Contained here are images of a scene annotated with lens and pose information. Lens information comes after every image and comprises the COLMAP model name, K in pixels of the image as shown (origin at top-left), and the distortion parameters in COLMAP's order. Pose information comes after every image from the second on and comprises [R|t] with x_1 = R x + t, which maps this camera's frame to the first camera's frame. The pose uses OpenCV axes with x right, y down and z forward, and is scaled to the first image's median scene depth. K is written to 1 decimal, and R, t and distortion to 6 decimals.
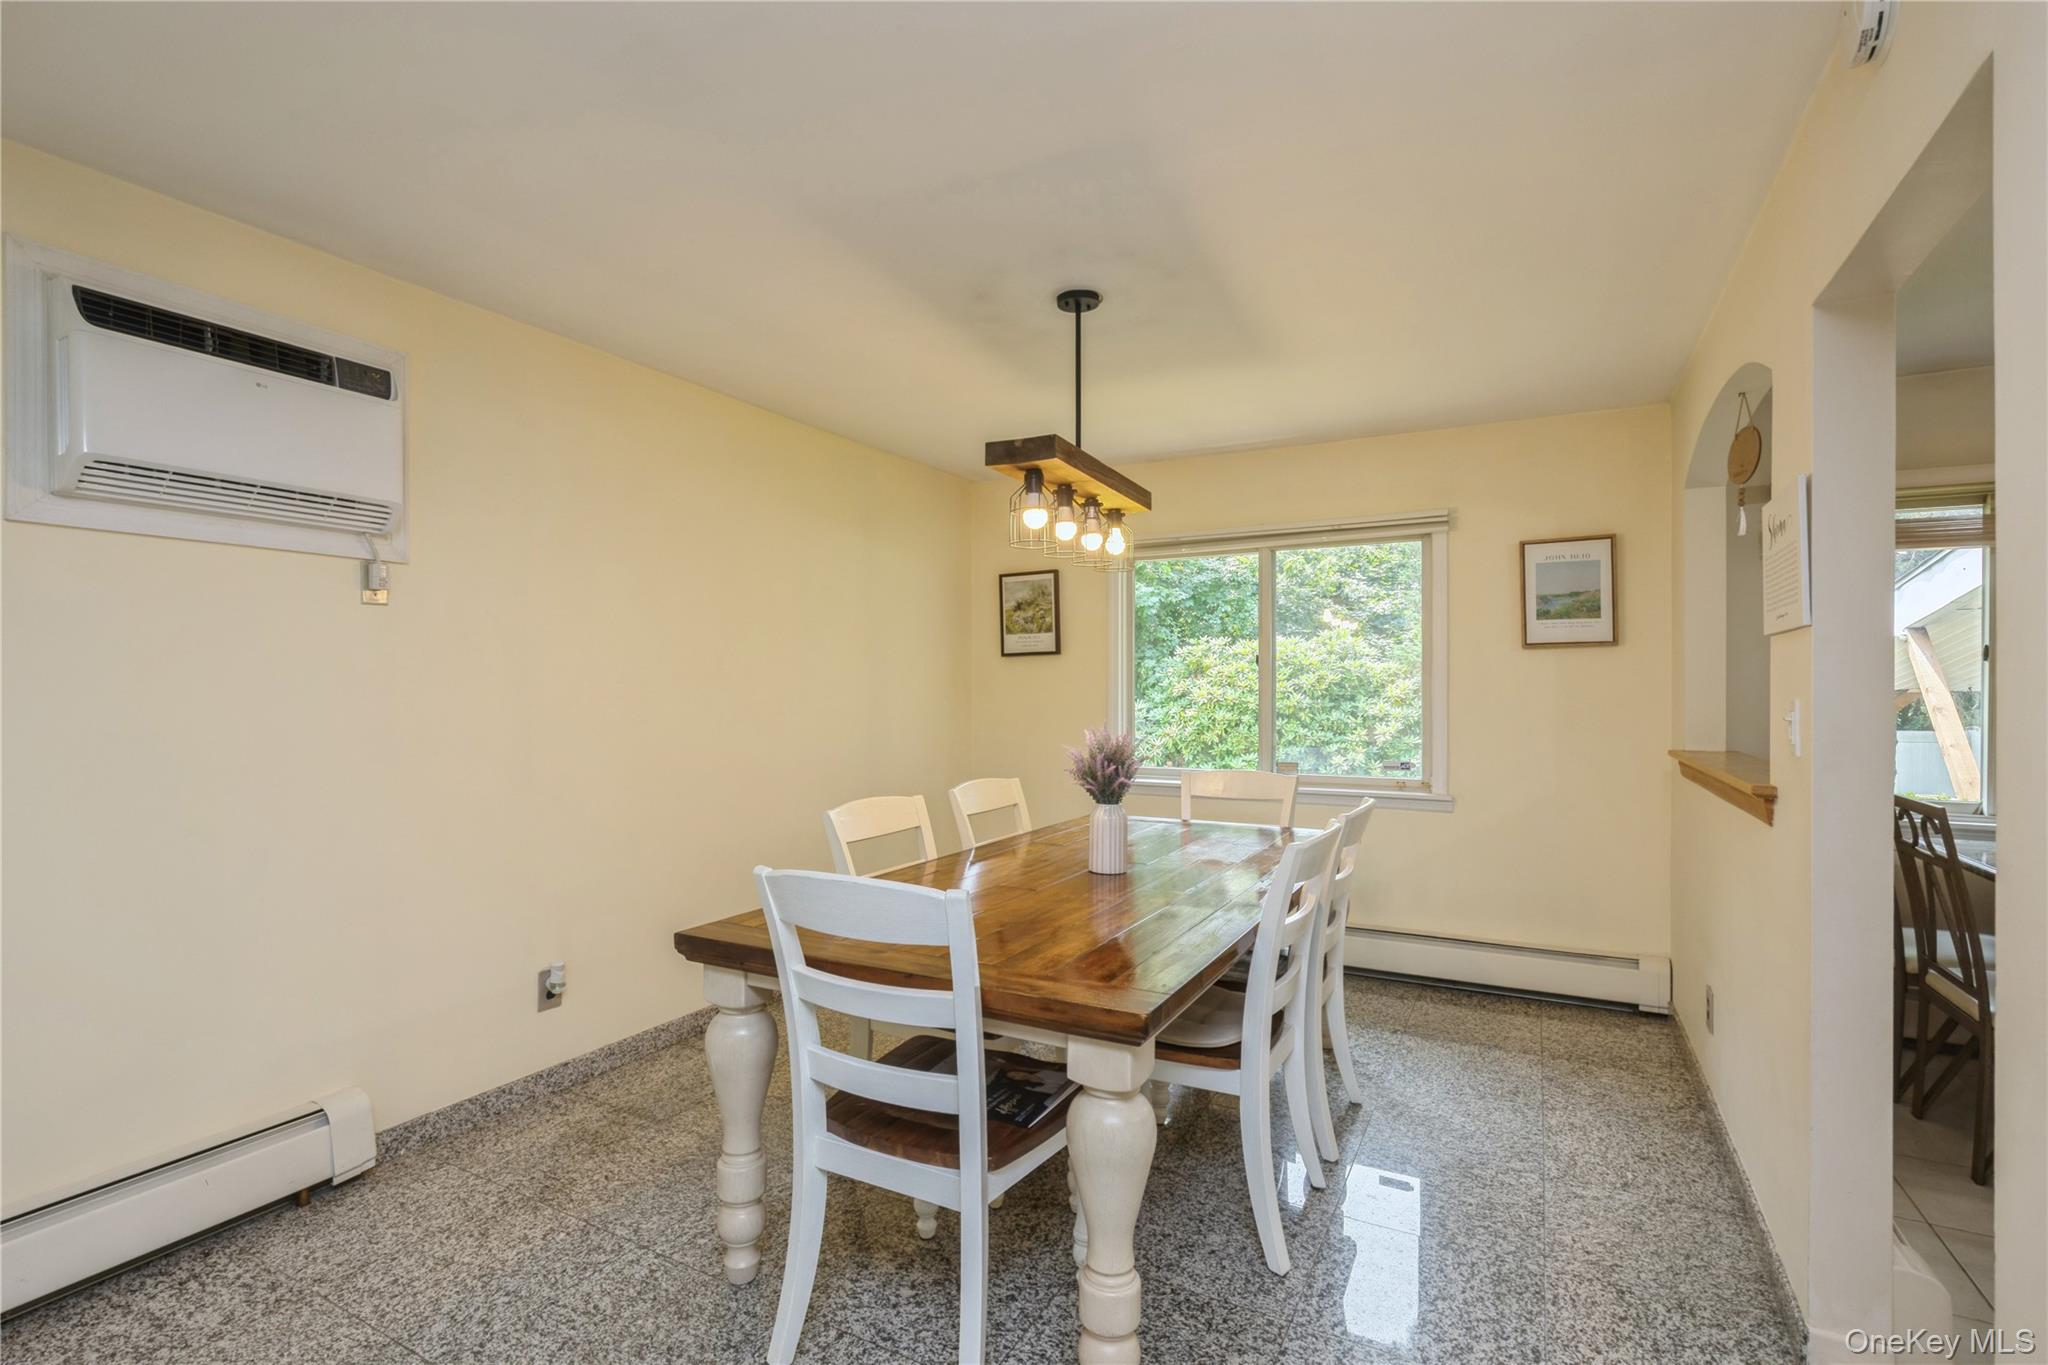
lens RADIAL K [[952.8, 0, 1027.3], [0, 952.8, 695.1], [0, 0, 1]] dist [-0.005753, 0.001671]
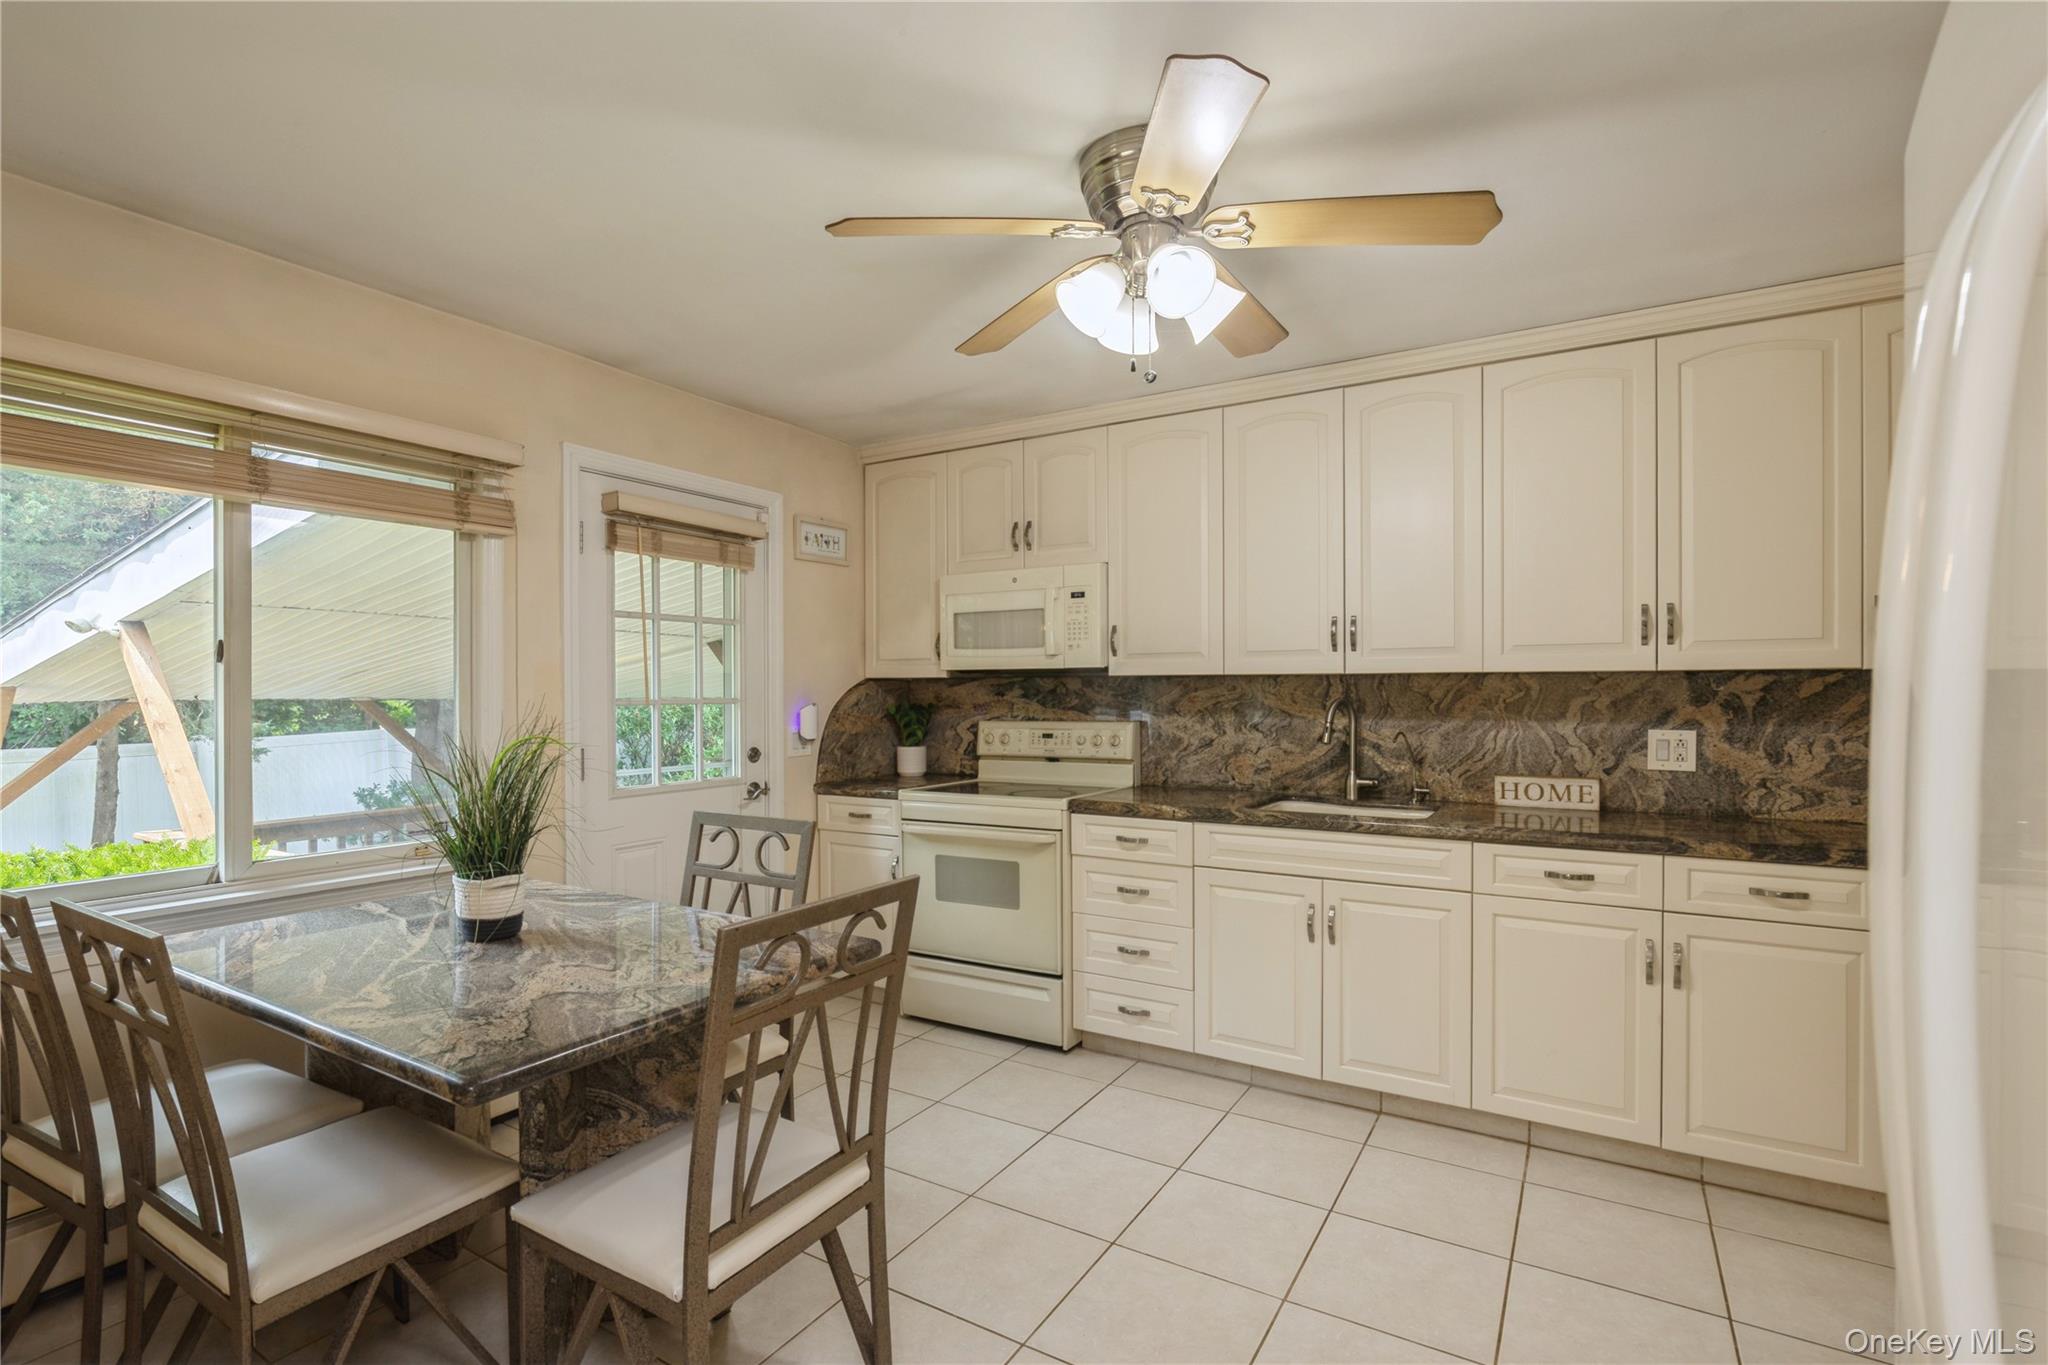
lens RADIAL K [[952.8, 0, 1017.5], [0, 952.8, 692.6], [0, 0, 1]] dist [-0.005753, 0.001671]
pose [[0.073903, -0.003230, 0.997260, 0.241162], [0.011563, 0.999930, 0.002382, -0.006017], [-0.997198, 0.011355, 0.073935, 0.246182]]
